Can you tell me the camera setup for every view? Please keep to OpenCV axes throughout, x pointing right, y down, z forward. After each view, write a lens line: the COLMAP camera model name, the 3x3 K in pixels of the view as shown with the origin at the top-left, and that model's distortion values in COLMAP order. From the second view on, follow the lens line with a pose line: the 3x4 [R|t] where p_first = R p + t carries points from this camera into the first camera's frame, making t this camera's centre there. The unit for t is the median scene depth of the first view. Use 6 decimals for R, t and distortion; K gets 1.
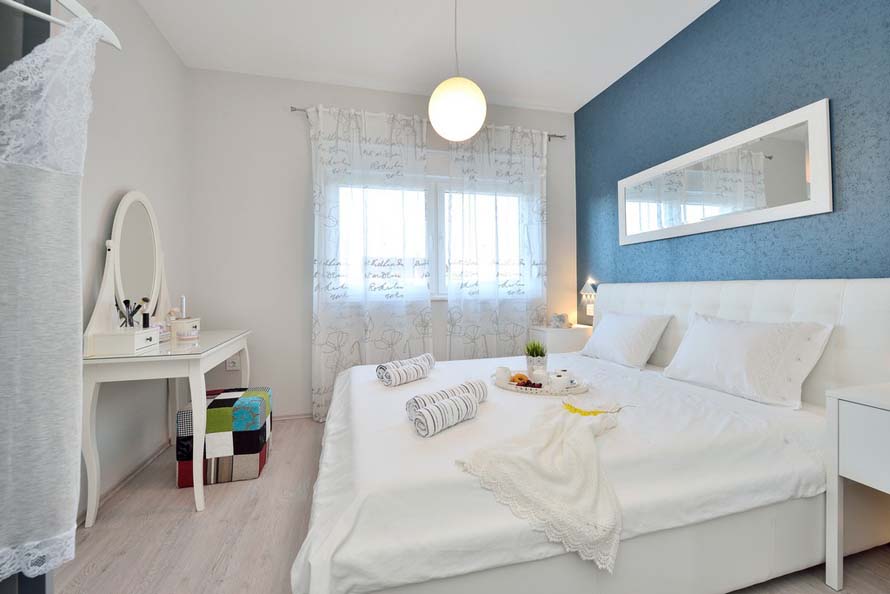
lens RADIAL K [[361.8, 0, 438.8], [0, 361.8, 284.9], [0, 0, 1]] dist [-0.001824, -0.000340]
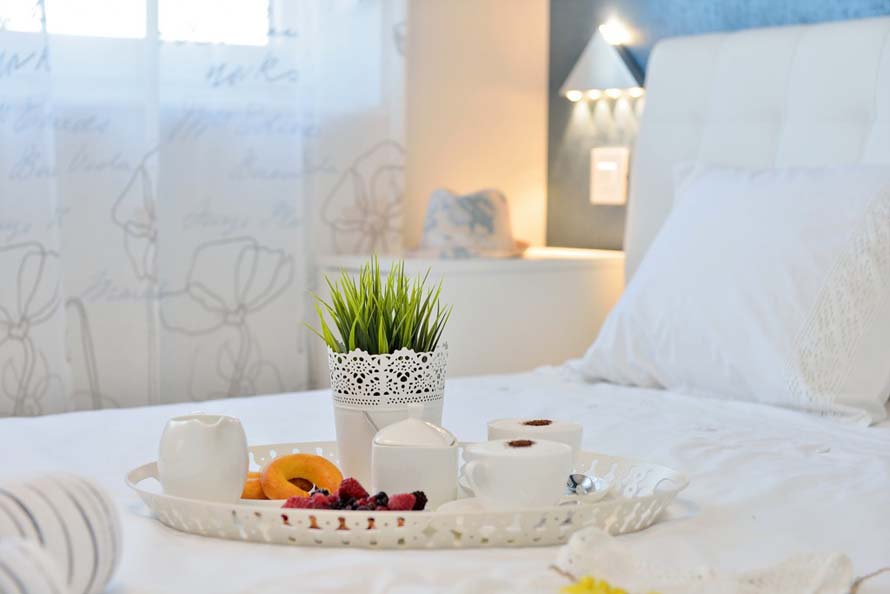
lens RADIAL K [[1692.0, 0, 445.4], [0, 1692.0, 296.2], [0, 0, 1]] dist [0.055848, 0.211536]
pose [[0.941775, -0.010208, 0.336088, 0.012717], [-0.017414, 0.996717, 0.079071, 0.071729], [-0.335792, -0.080320, 0.938506, 0.149538]]
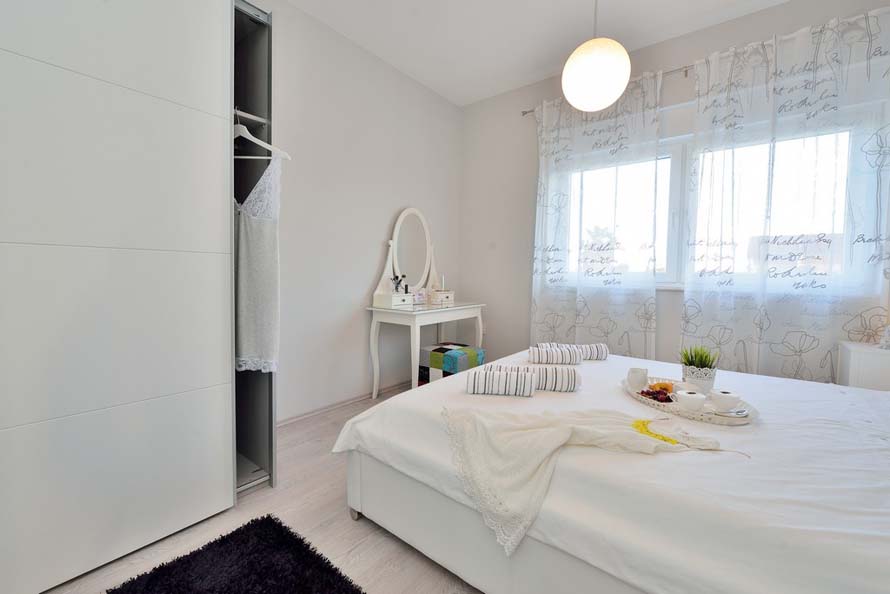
lens RADIAL K [[371.0, 0, 448.0], [0, 371.0, 292.2], [0, 0, 1]] dist [-0.002821, -0.000653]
pose [[0.608906, 0.062036, -0.790813, 0.384595], [-0.015962, 0.997694, 0.065974, -0.000373], [0.793082, -0.027549, 0.608492, 0.085011]]
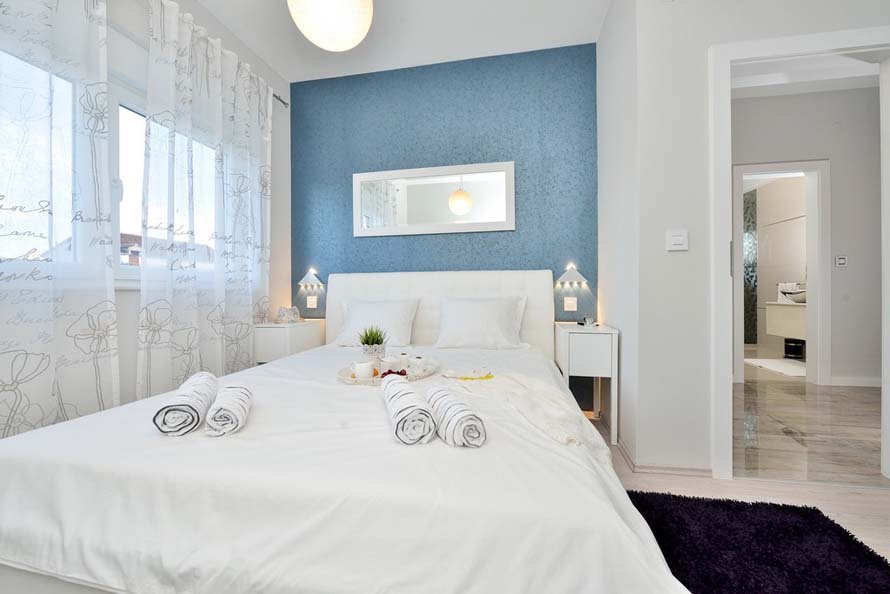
lens RADIAL K [[358.2, 0, 445.3], [0, 358.2, 291.3], [0, 0, 1]] dist [-0.003948, -0.000120]
pose [[0.430387, 0.004021, 0.902635, -0.307059], [-0.004193, 0.999988, -0.002455, 0.048316], [-0.902635, -0.002728, 0.430399, 0.325888]]
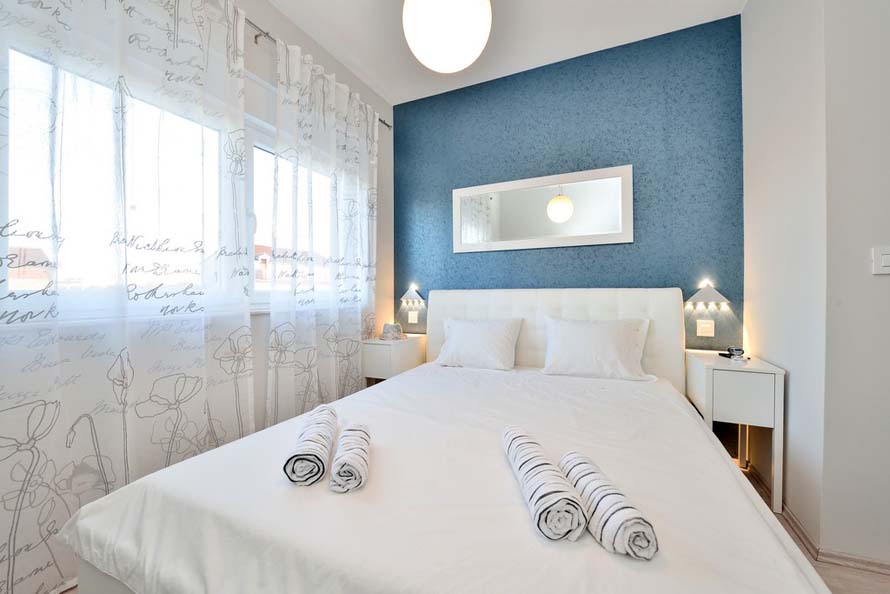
lens RADIAL K [[351.8, 0, 447.7], [0, 351.8, 292.8], [0, 0, 1]] dist [-0.006766, -0.000291]
pose [[0.627128, 0.003805, 0.778907, -0.283682], [-0.005790, 0.999983, -0.000222, 0.004318], [-0.778895, -0.004371, 0.627140, 0.389408]]
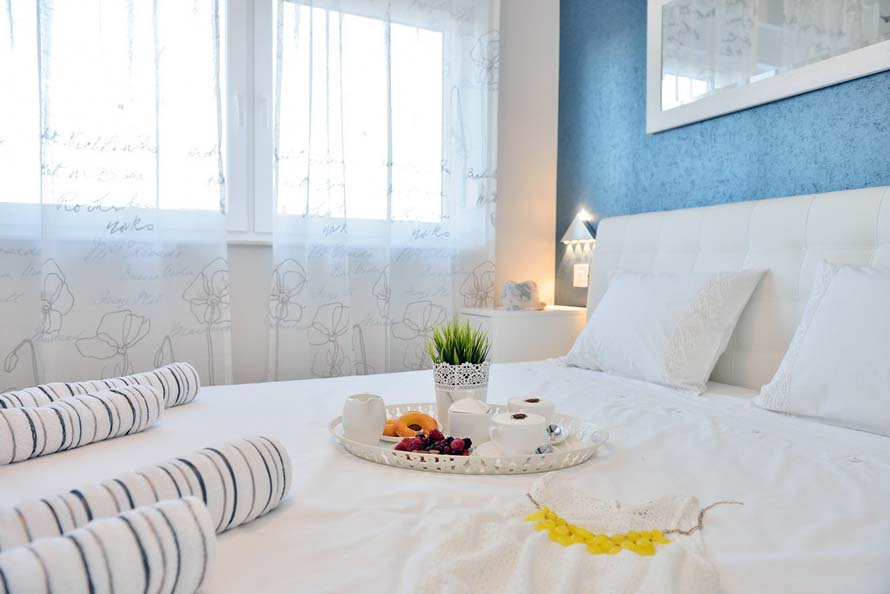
lens RADIAL K [[593.4, 0, 446.4], [0, 593.4, 291.1], [0, 0, 1]] dist [-0.004687, -0.001222]
pose [[0.979747, 0.011282, 0.199922, 0.092957], [-0.020151, 0.998898, 0.042382, 0.068273], [-0.199223, -0.045552, 0.978895, 0.288117]]
